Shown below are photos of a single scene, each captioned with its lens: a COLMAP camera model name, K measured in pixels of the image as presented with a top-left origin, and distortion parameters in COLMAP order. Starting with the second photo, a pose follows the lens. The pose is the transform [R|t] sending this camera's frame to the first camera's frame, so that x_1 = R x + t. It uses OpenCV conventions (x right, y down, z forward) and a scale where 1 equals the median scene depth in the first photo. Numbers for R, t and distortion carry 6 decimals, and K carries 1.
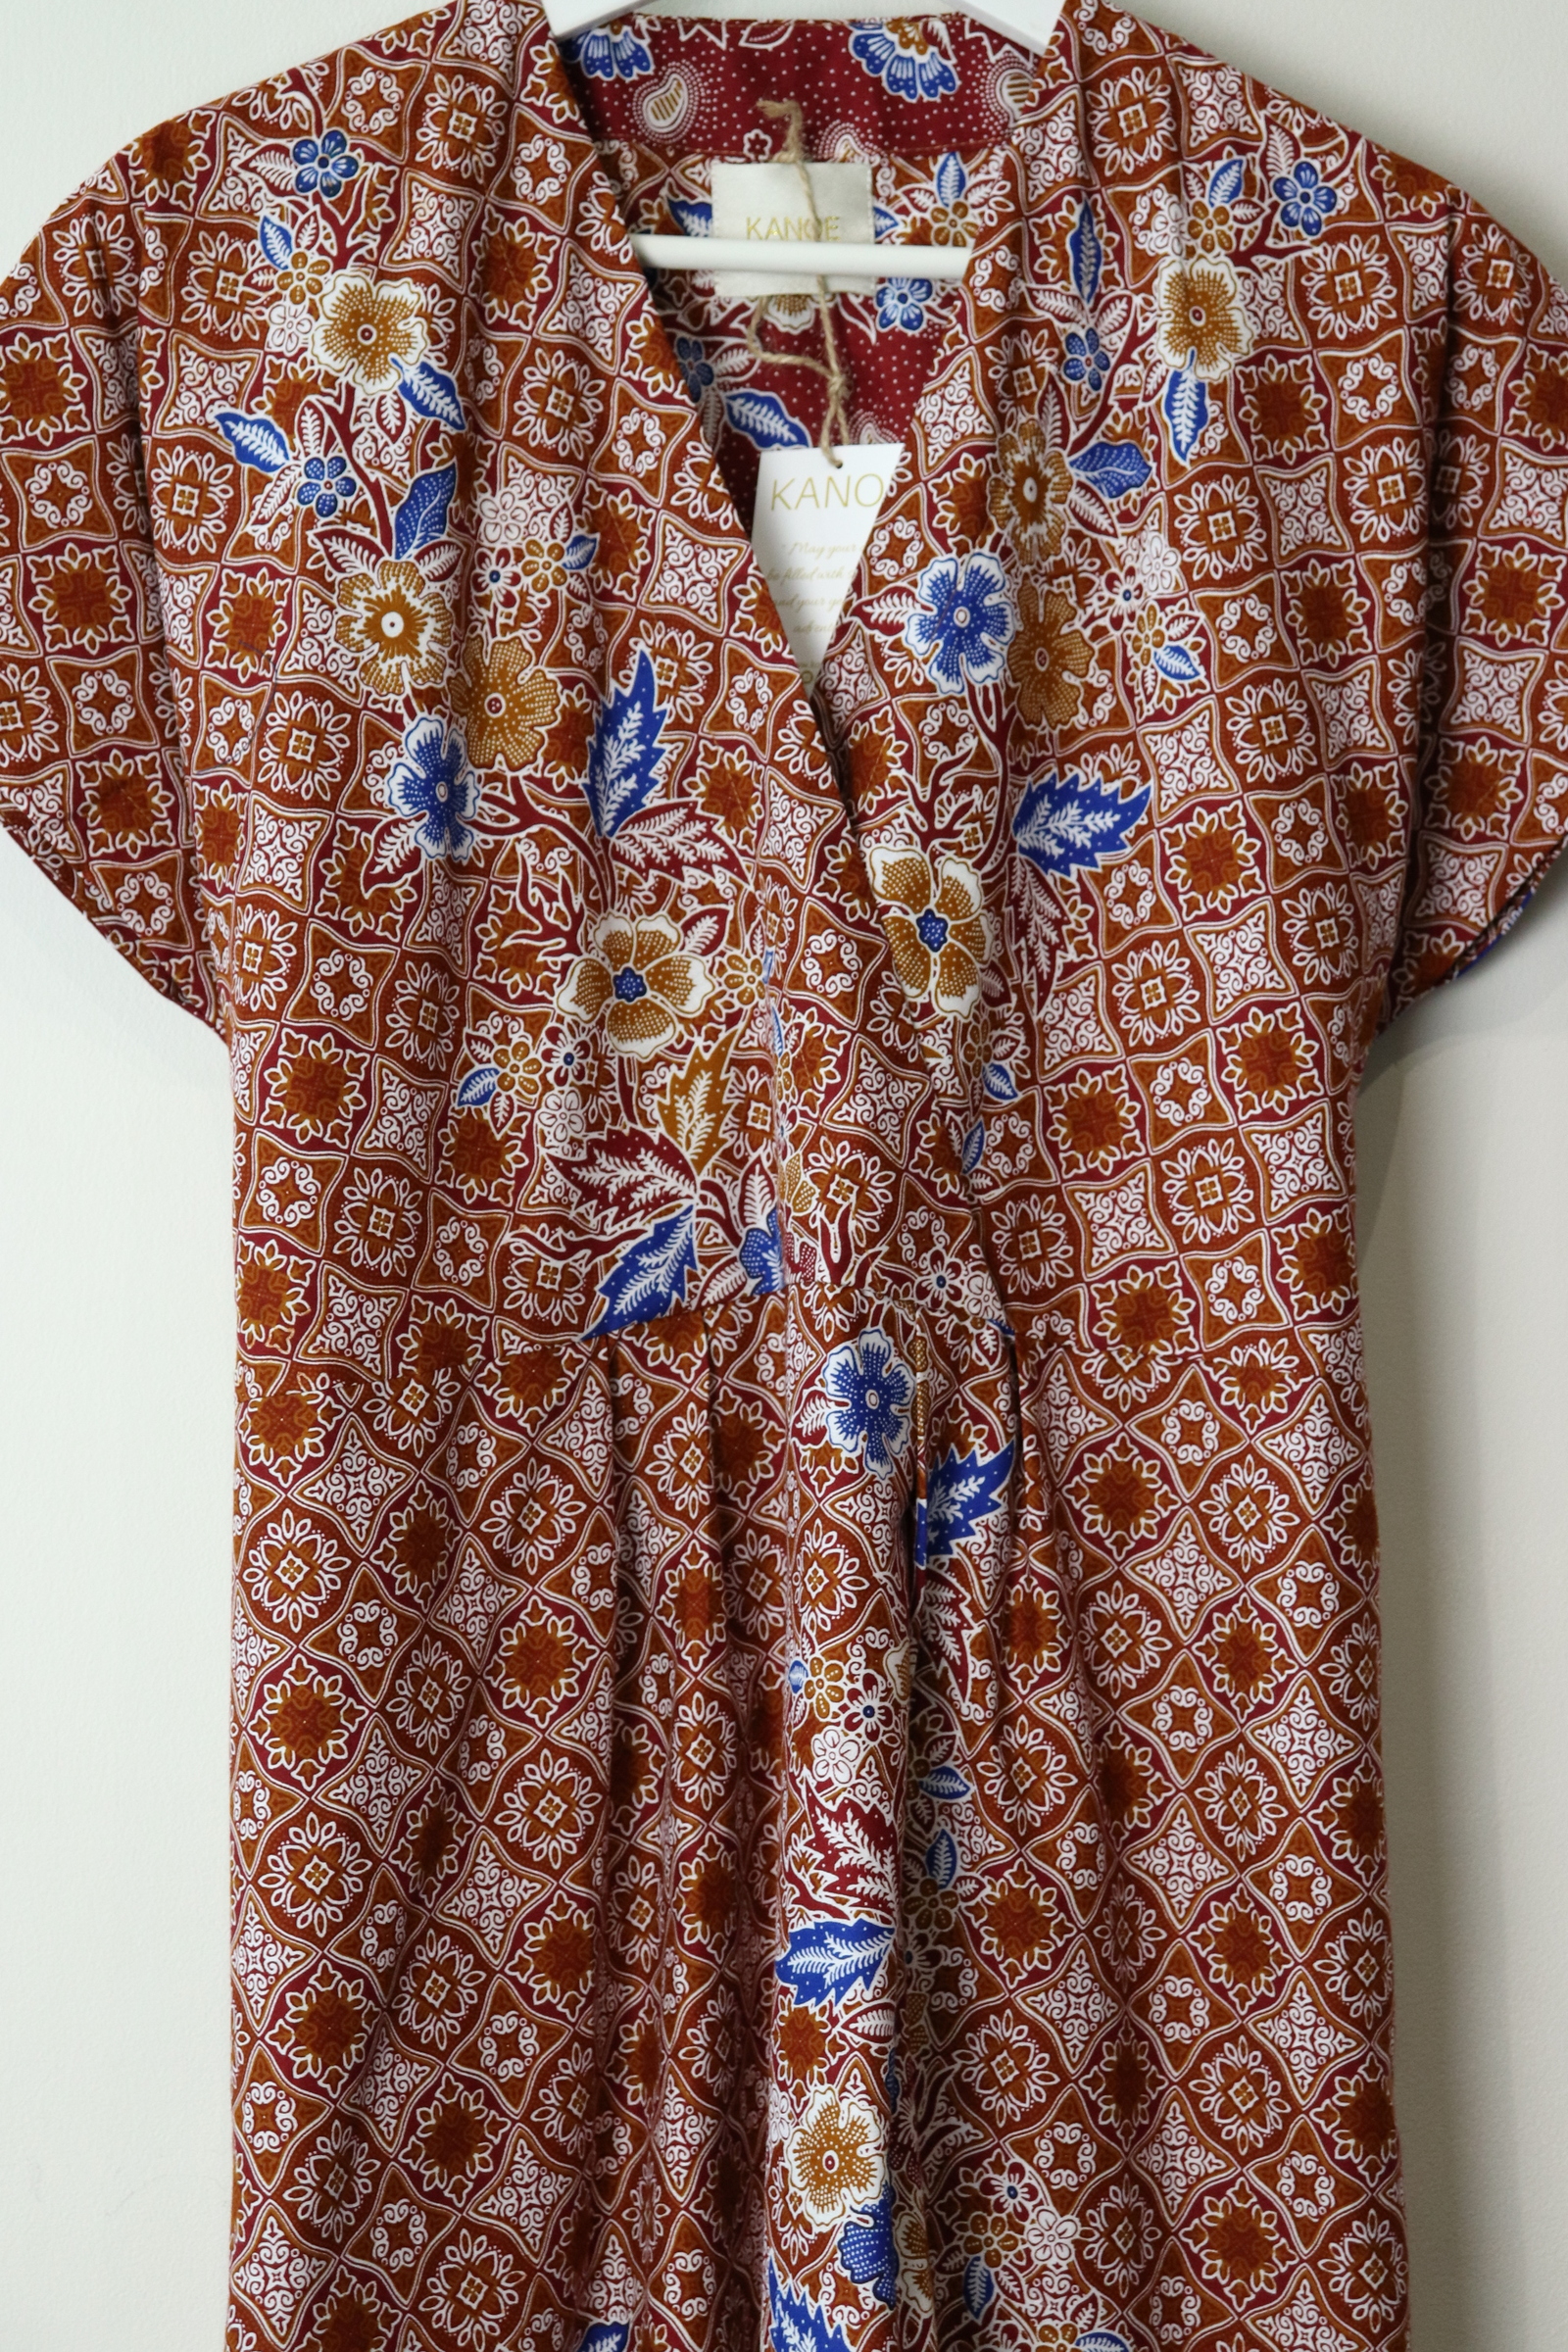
lens RADIAL K [[4641.6, 0, 785.5], [0, 4641.6, 1183.2], [0, 0, 1]] dist [-0.133020, 0.000000]
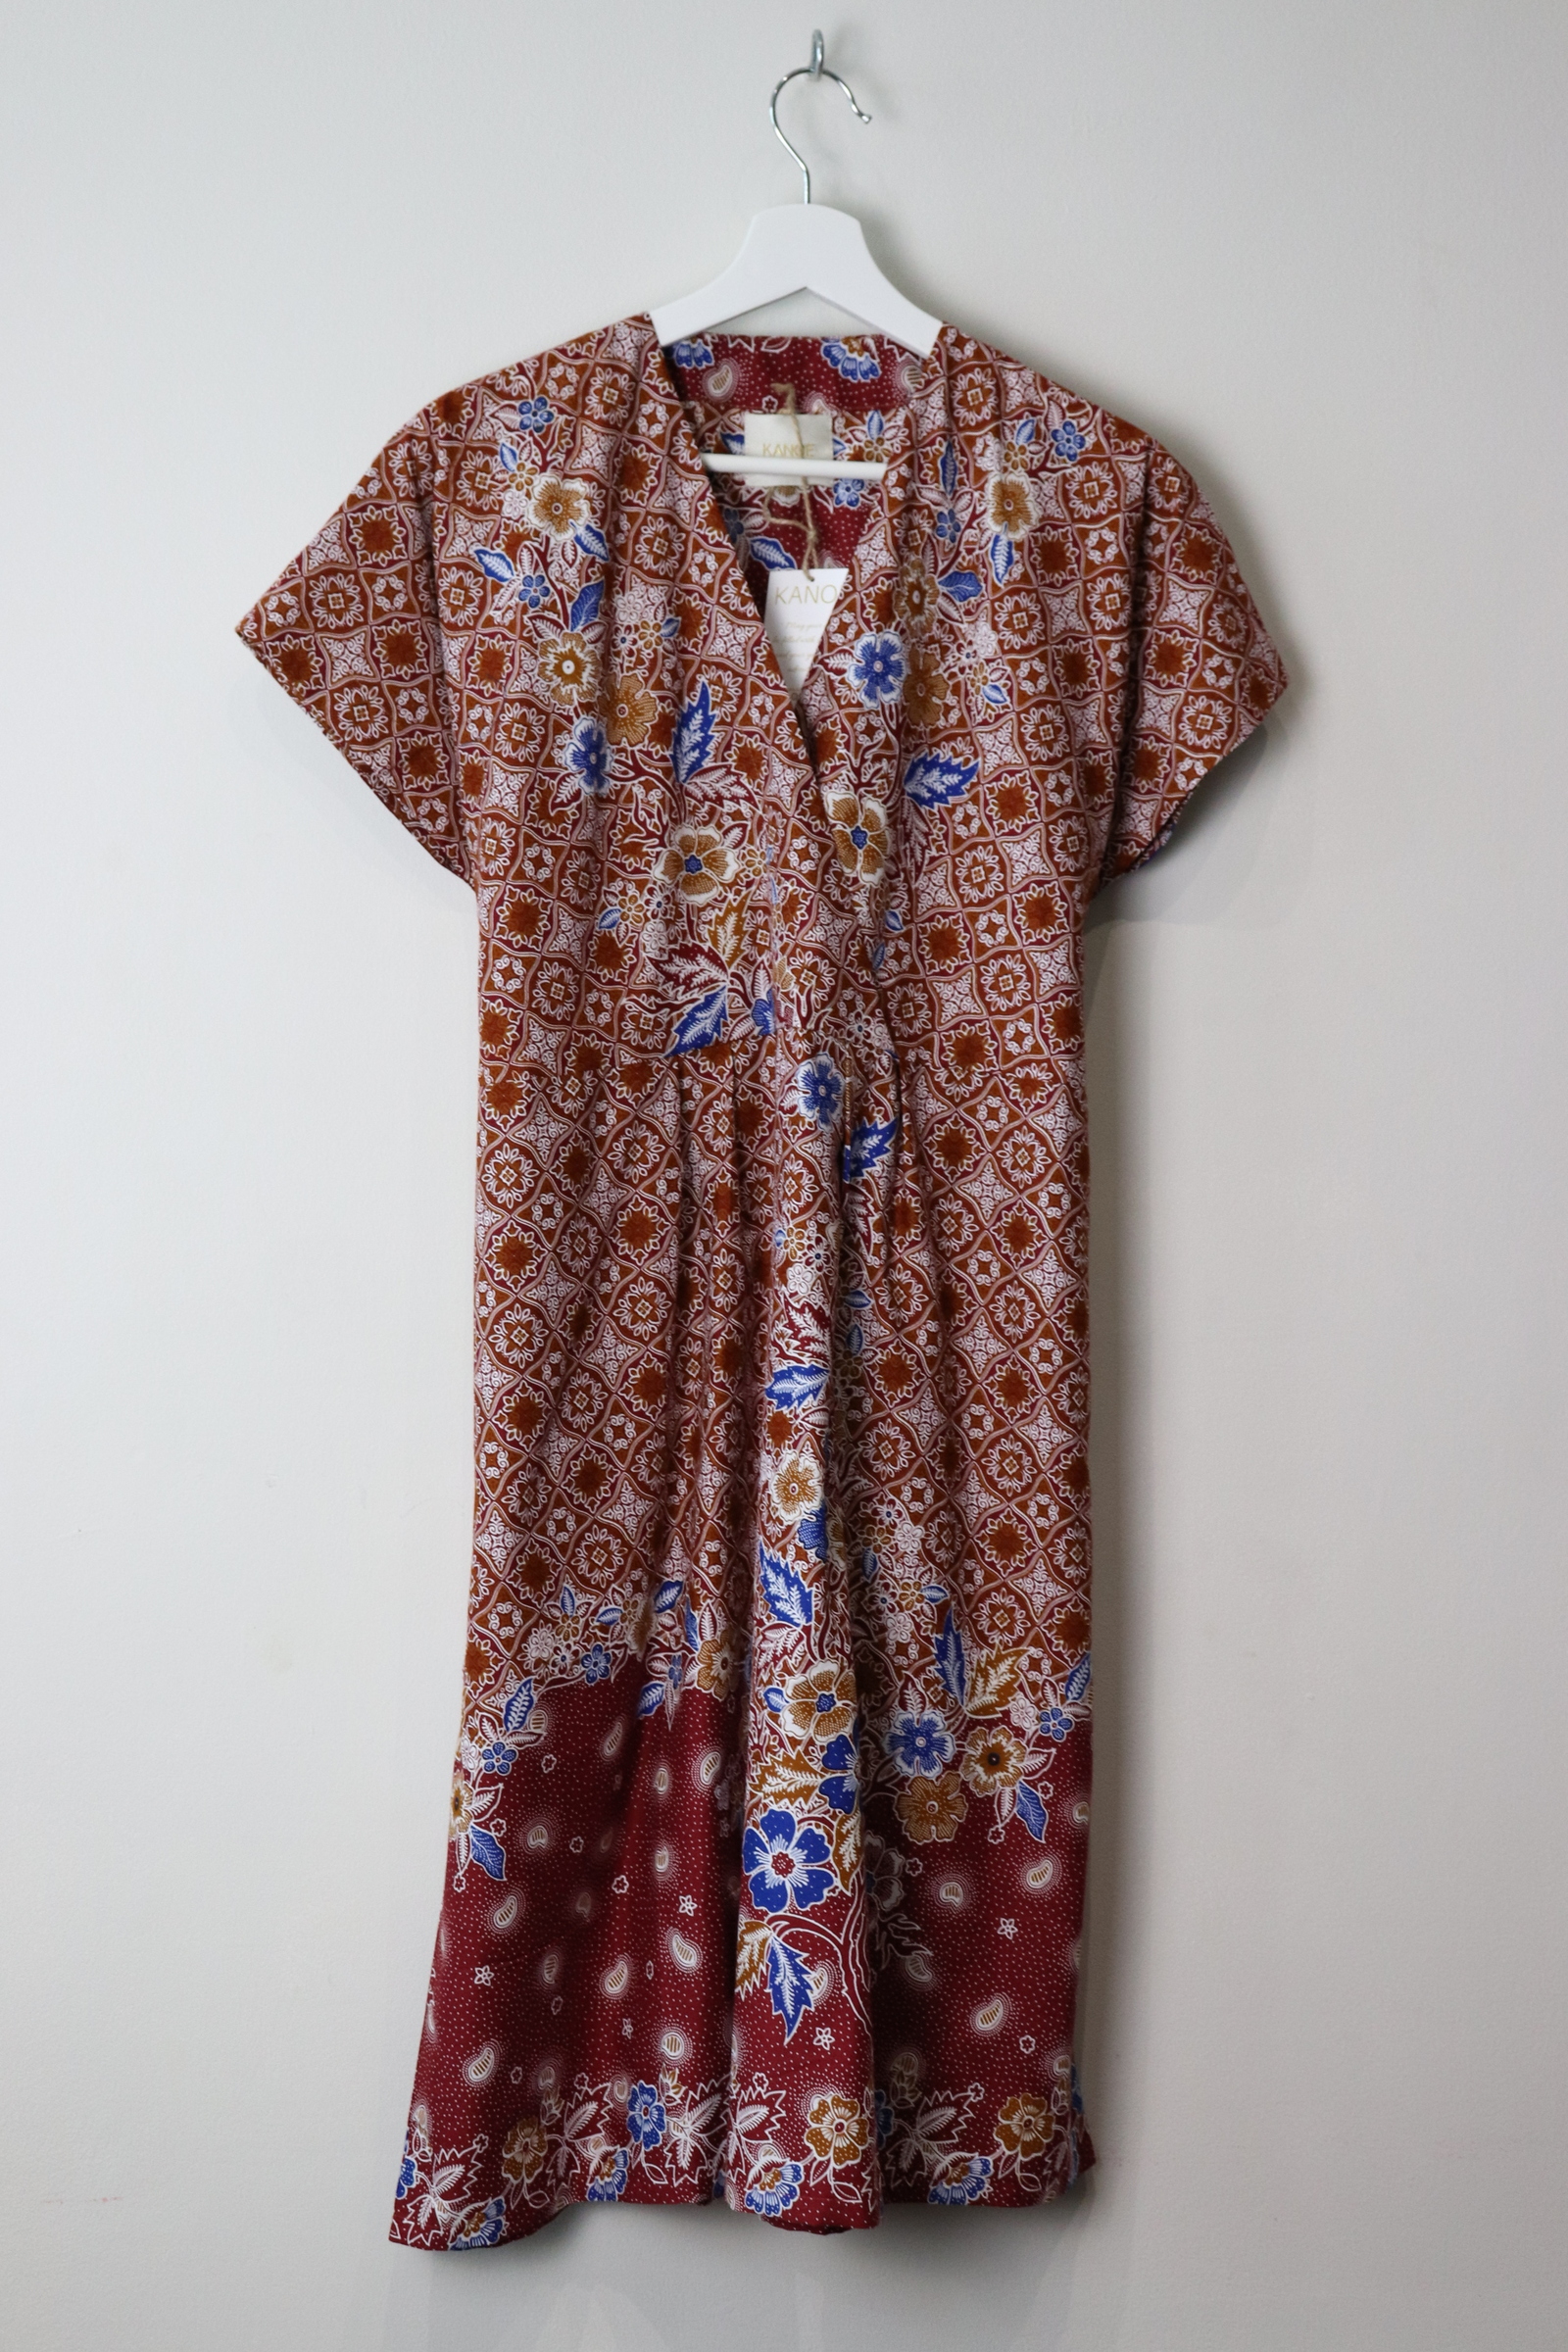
lens RADIAL K [[3821.7, 0, 862.0], [0, 3821.7, 1112.2], [0, 0, 1]] dist [0.216555, 0.000000]
pose [[0.999655, 0.017579, 0.019495, 0.005479], [-0.018132, 0.999427, 0.028578, 0.011107], [-0.018982, -0.028922, 0.999401, -0.536588]]
